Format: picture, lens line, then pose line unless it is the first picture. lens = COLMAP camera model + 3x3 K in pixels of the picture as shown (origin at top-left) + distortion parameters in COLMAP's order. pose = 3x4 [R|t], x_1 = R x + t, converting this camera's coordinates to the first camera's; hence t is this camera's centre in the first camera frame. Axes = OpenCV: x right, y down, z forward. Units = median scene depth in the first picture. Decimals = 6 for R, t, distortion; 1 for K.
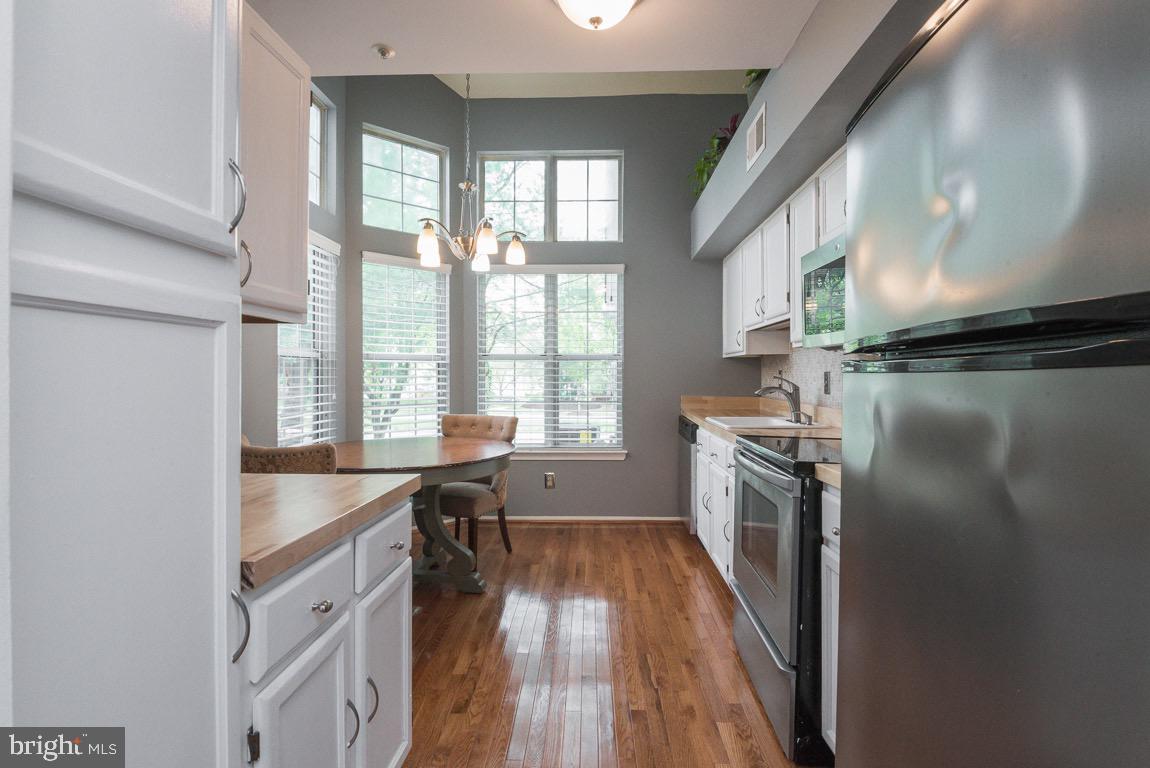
lens RADIAL K [[550.6, 0, 575.6], [0, 550.6, 377.4], [0, 0, 1]] dist [0.008859, -0.004773]
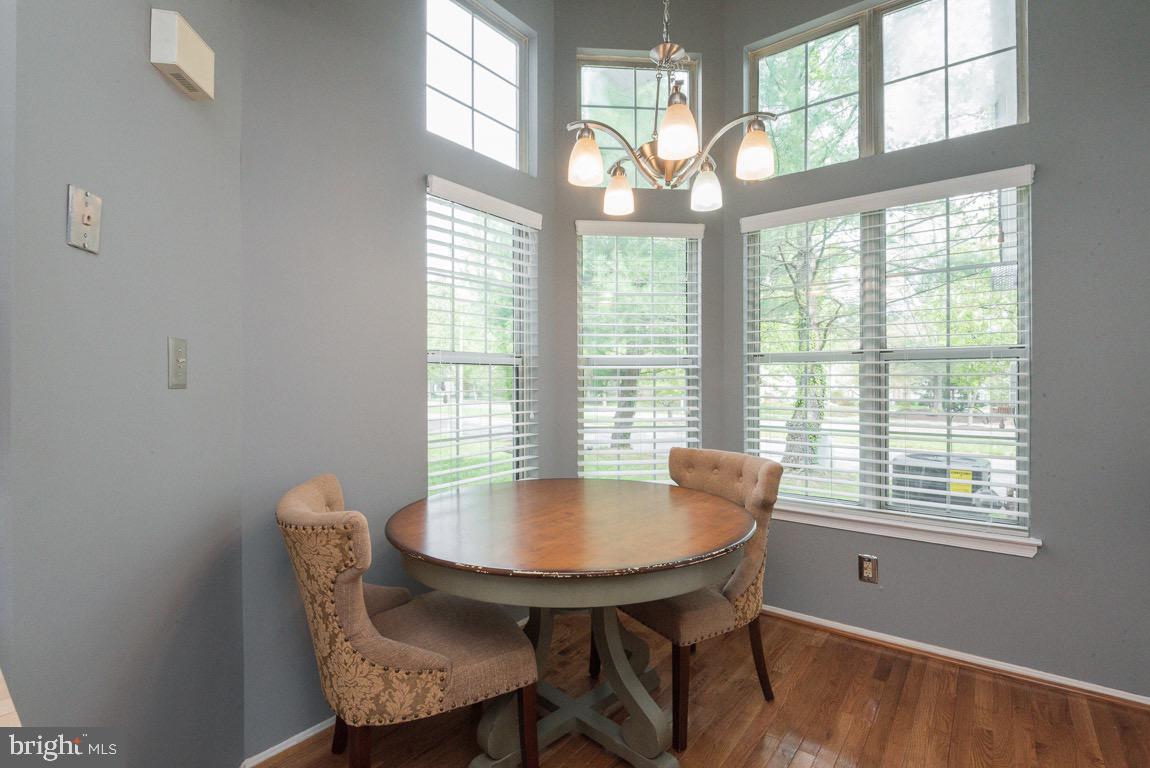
lens RADIAL K [[550.6, 0, 575.4], [0, 550.6, 381.5], [0, 0, 1]] dist [0.008859, -0.004773]
pose [[0.814082, -0.001190, -0.580749, 0.040975], [0.001321, 0.999999, -0.000196, -0.009648], [0.580748, -0.000608, 0.814083, 0.349298]]
